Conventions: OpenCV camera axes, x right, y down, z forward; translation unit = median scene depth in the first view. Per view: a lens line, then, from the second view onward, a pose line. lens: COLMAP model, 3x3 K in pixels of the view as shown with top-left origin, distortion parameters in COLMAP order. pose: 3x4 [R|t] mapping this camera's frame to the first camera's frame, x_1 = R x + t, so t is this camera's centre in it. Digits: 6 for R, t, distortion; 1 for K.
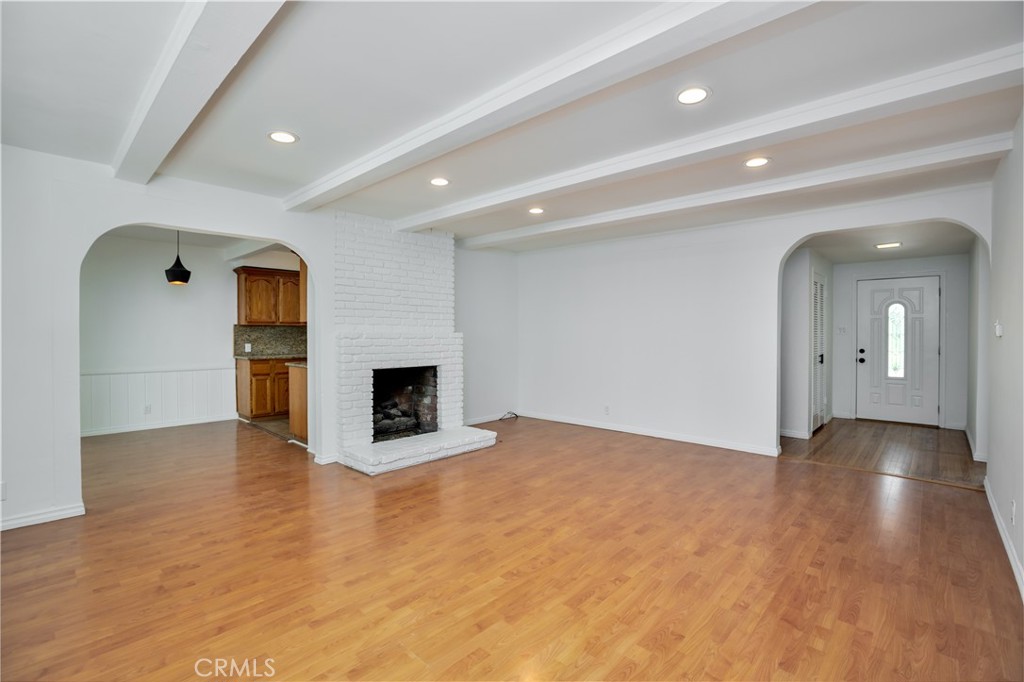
lens RADIAL K [[463.0, 0, 508.7], [0, 463.0, 337.5], [0, 0, 1]] dist [-0.035677, 0.001345]
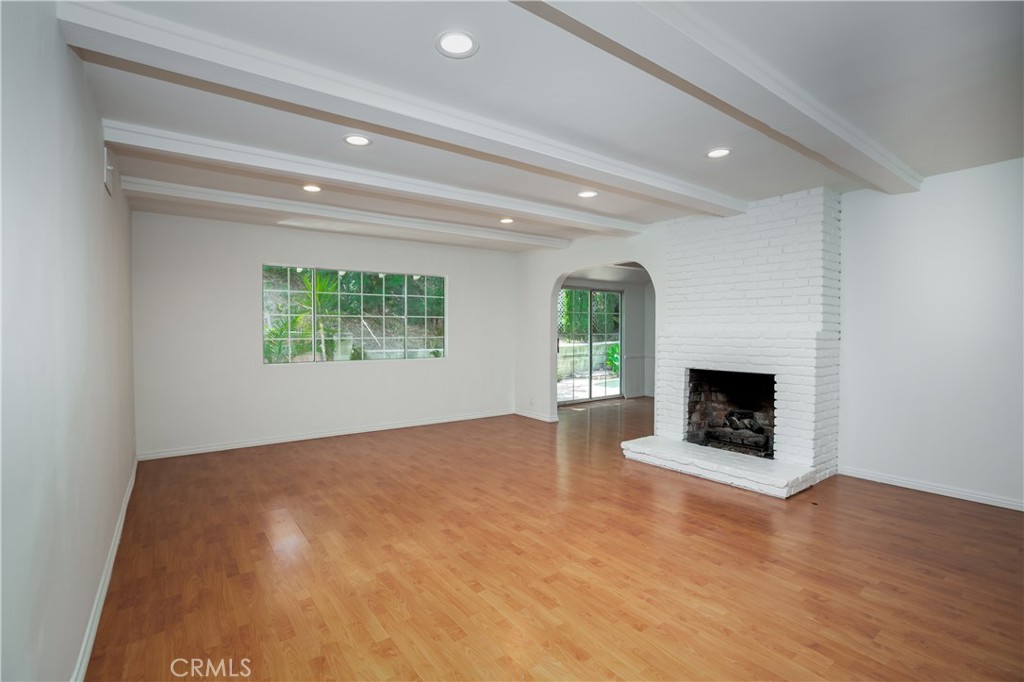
lens RADIAL K [[463.0, 0, 508.7], [0, 463.0, 337.5], [0, 0, 1]] dist [-0.035677, 0.001345]
pose [[-0.190509, 0.010585, -0.981628, 1.151701], [0.001994, 0.999944, 0.010395, -0.014846], [0.981683, 0.000024, -0.190519, 1.219049]]
